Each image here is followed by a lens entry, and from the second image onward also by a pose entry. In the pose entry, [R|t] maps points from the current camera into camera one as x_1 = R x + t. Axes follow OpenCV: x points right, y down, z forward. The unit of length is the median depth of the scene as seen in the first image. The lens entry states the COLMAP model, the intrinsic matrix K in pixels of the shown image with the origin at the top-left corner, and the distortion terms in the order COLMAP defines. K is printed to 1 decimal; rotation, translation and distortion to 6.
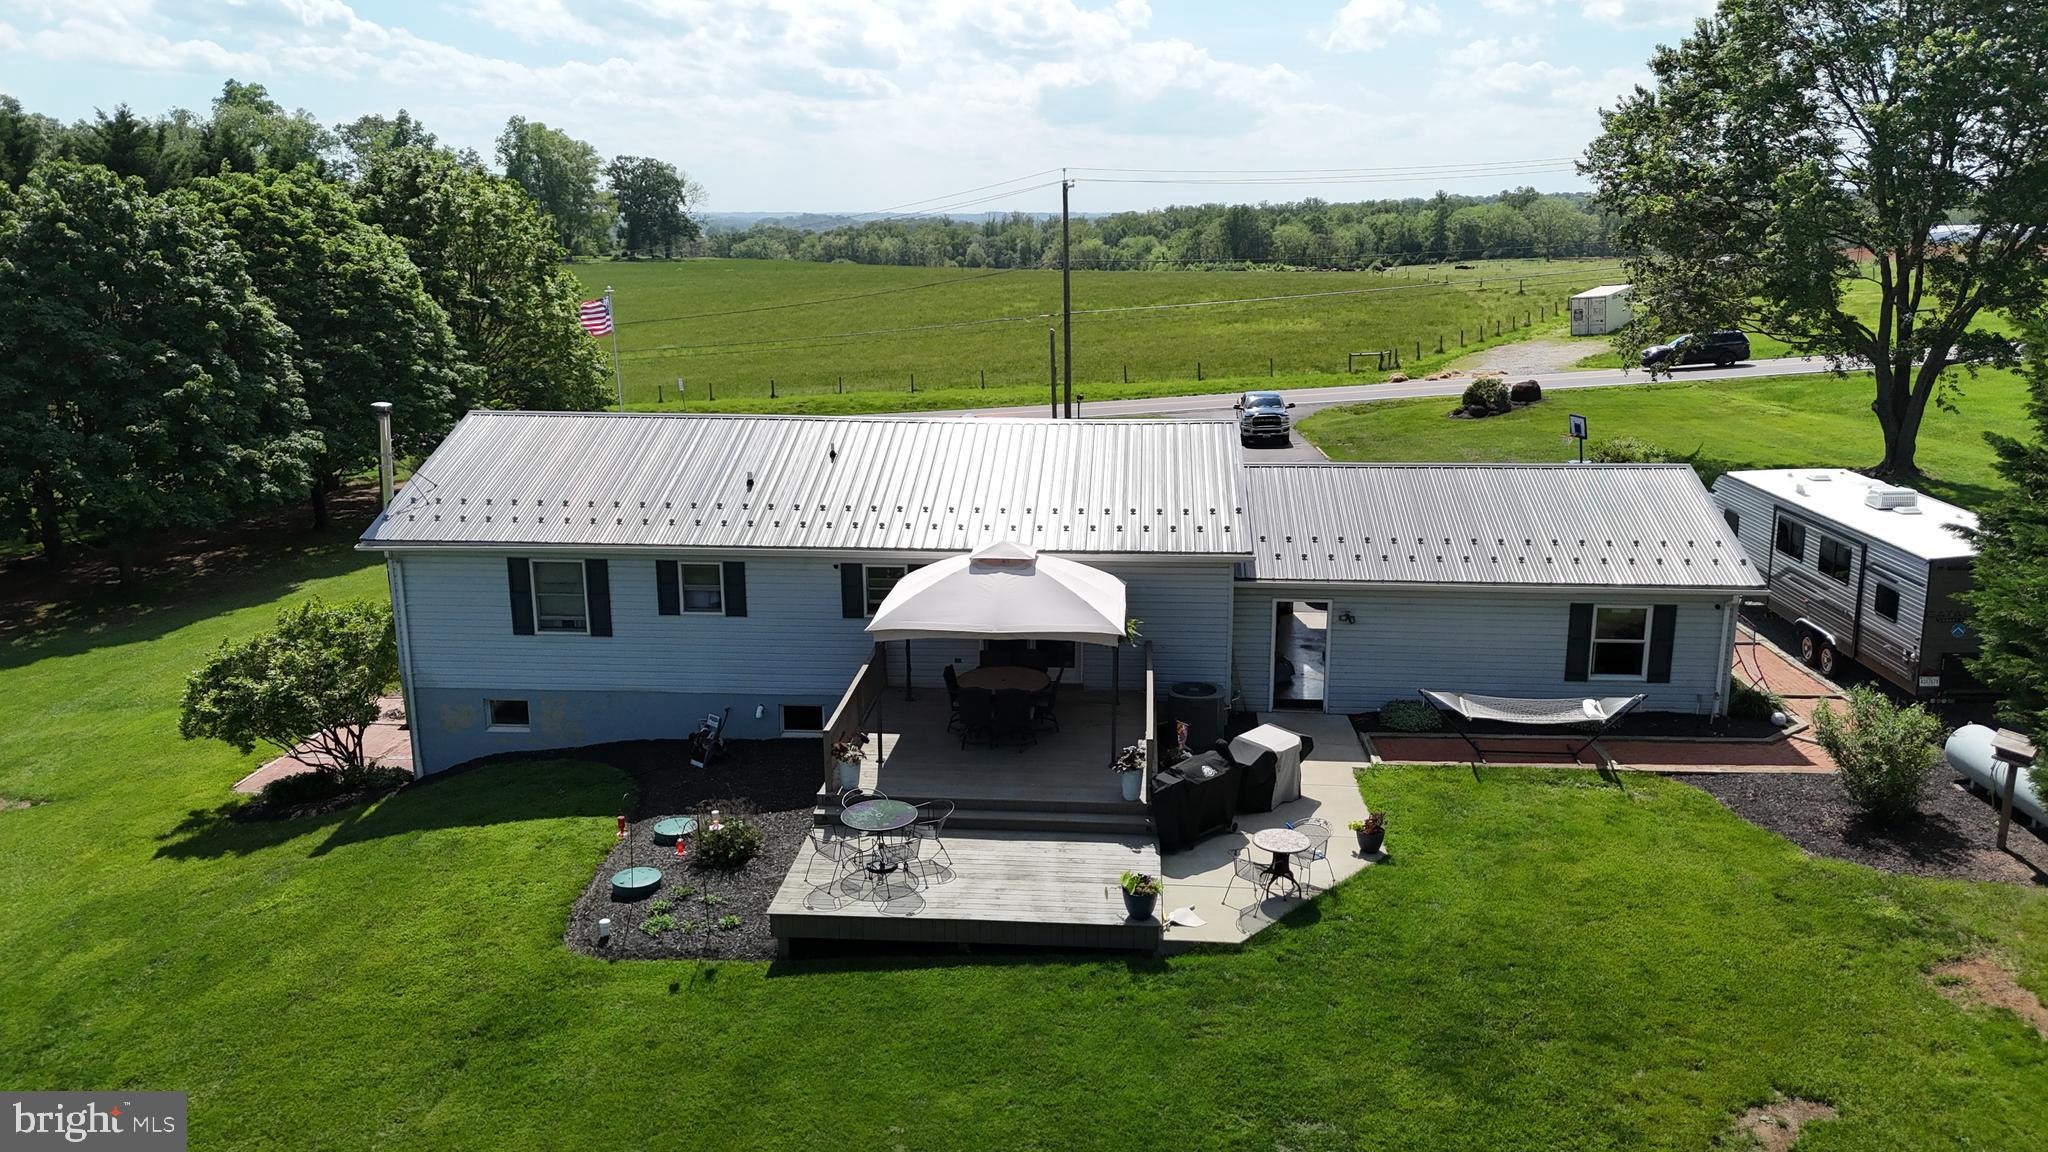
lens RADIAL K [[1508.6, 0, 1030.9], [0, 1508.6, 583.7], [0, 0, 1]] dist [0.078827, -0.071780]
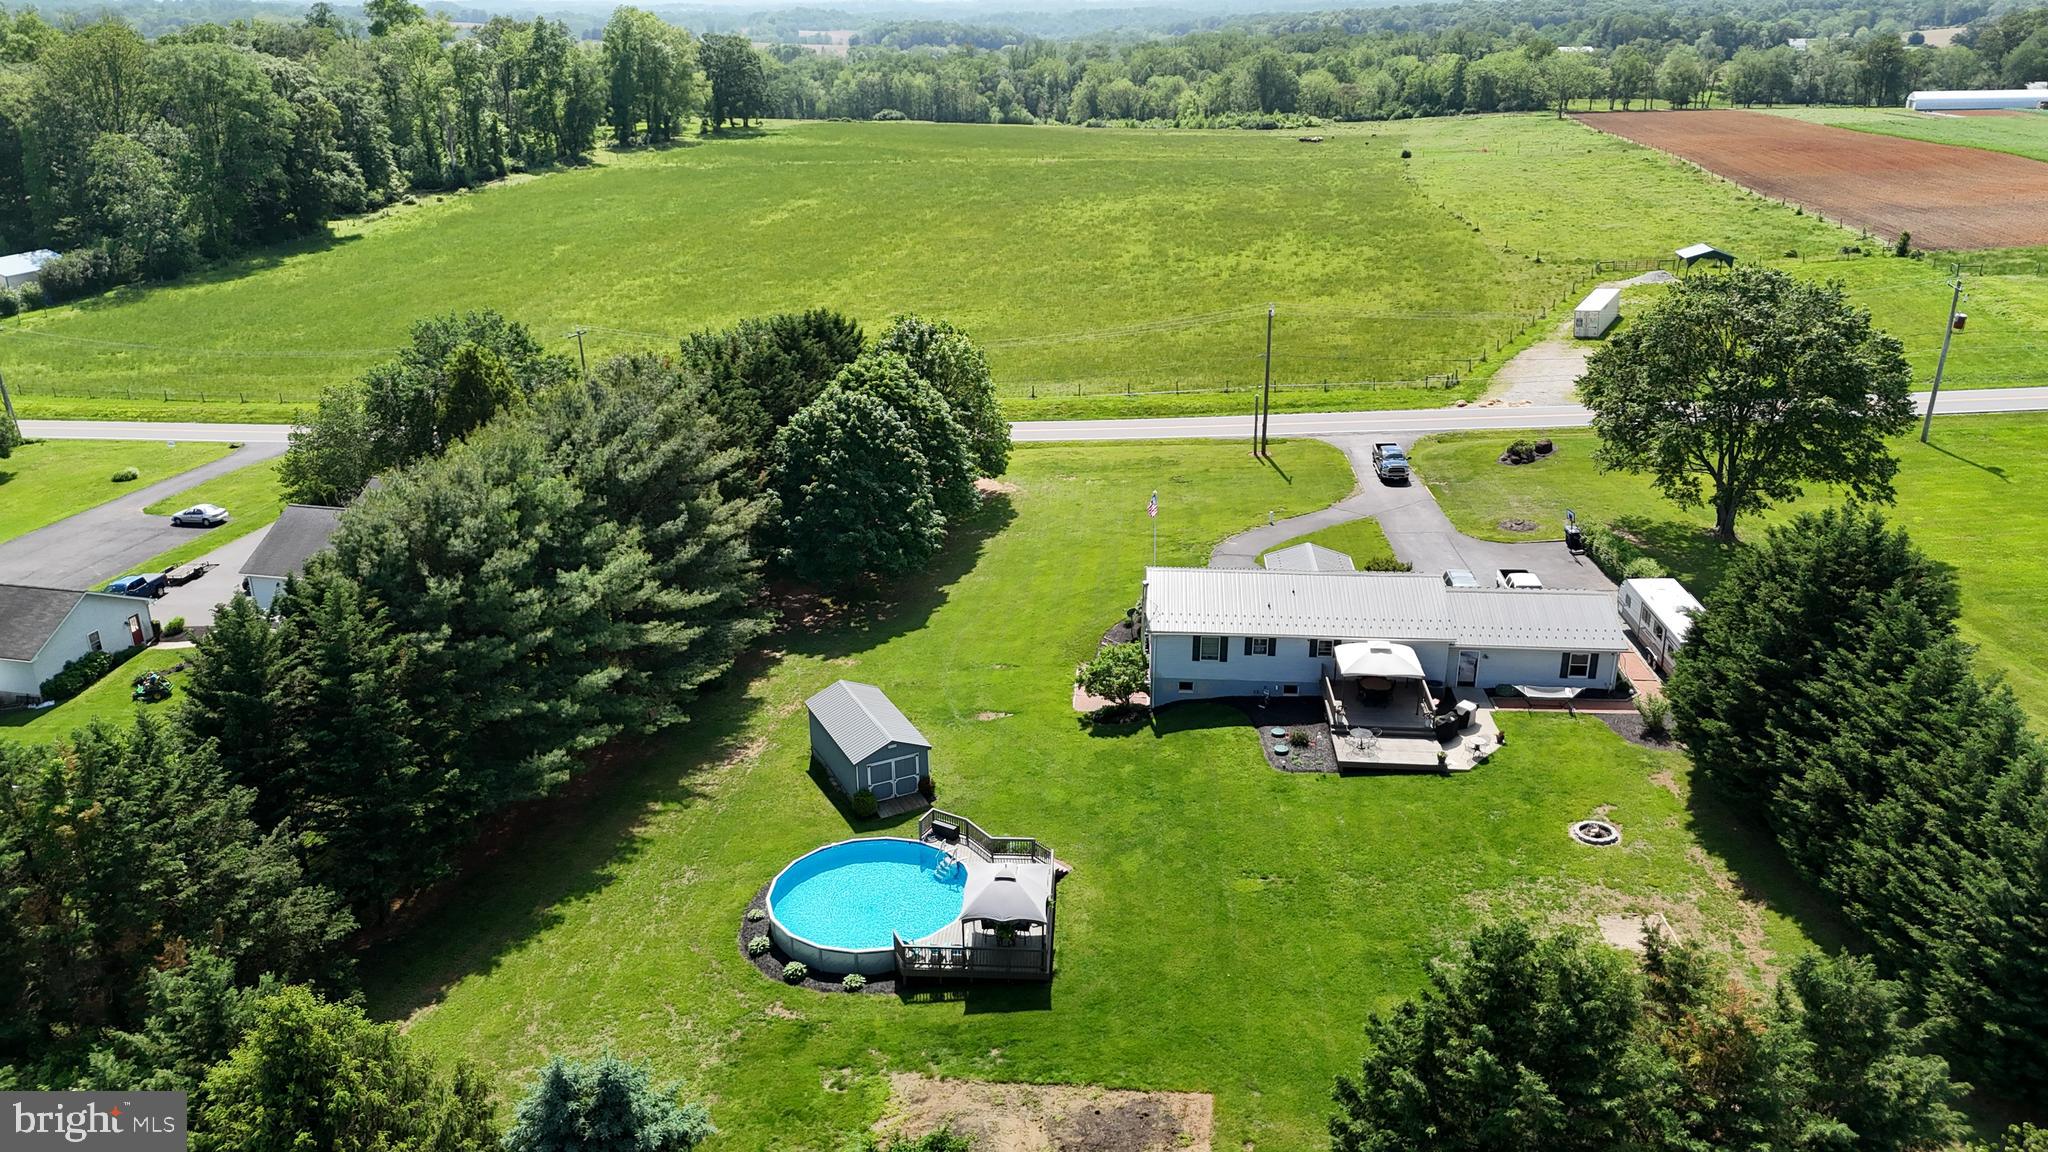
lens RADIAL K [[1524.2, 0, 1032.5], [0, 1524.2, 569.9], [0, 0, 1]] dist [0.117514, -0.193908]
pose [[0.999960, -0.002456, 0.008628, -0.659091], [0.001392, 0.992628, 0.121196, -0.483574], [-0.008862, -0.121179, 0.992591, -1.828928]]
